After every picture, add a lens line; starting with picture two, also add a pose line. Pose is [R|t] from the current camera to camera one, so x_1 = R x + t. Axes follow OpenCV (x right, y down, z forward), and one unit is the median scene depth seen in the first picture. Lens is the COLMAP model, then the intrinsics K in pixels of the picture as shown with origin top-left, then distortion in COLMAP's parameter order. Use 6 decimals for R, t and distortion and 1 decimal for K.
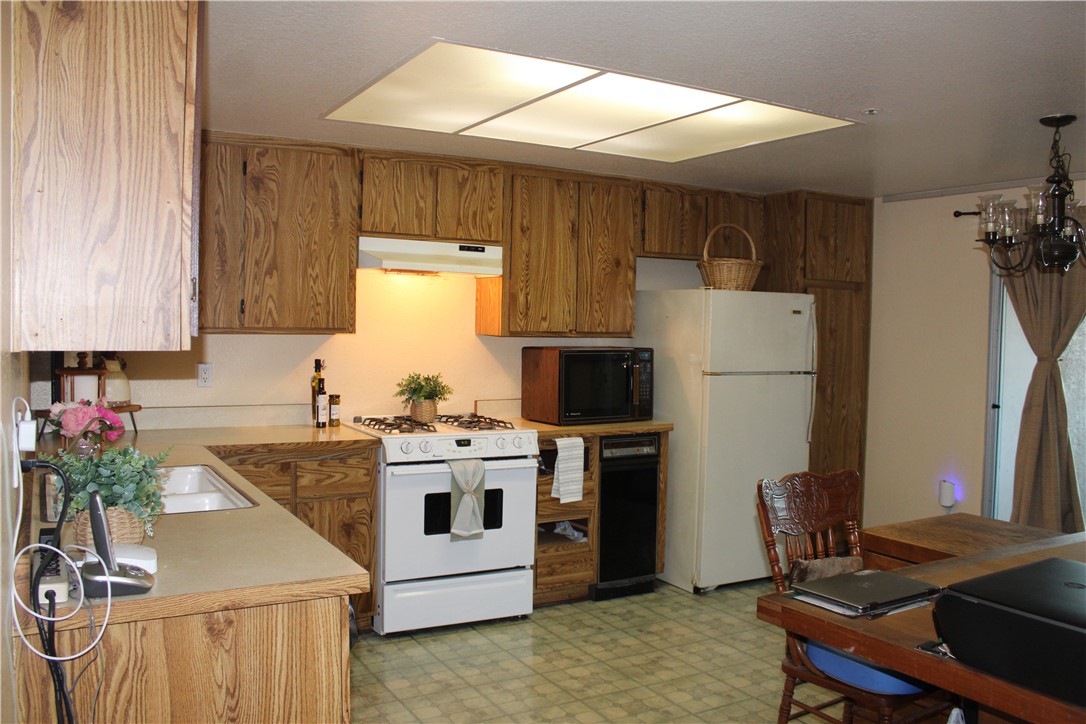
lens RADIAL K [[880.4, 0, 508.9], [0, 880.4, 364.8], [0, 0, 1]] dist [-0.168663, 0.172748]
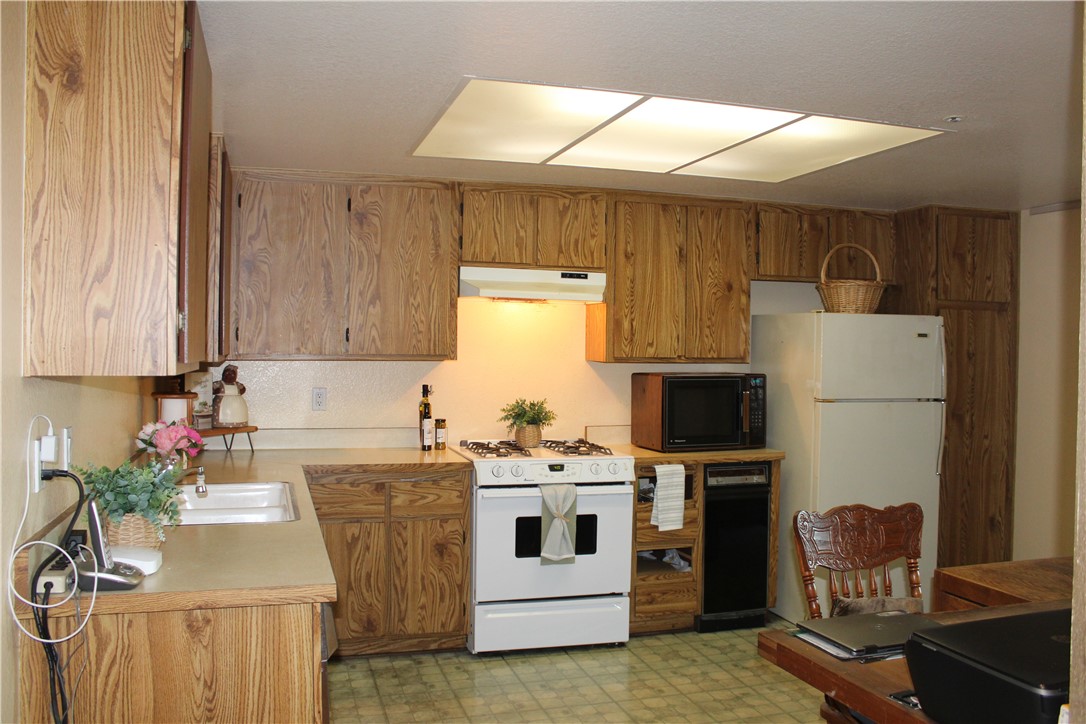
lens RADIAL K [[880.4, 0, 508.9], [0, 880.4, 364.8], [0, 0, 1]] dist [-0.168663, 0.172748]
pose [[0.976139, -0.002489, -0.217131, 0.118150], [-0.003998, 0.999559, -0.029434, 0.000336], [0.217109, 0.029599, 0.975699, -0.001345]]
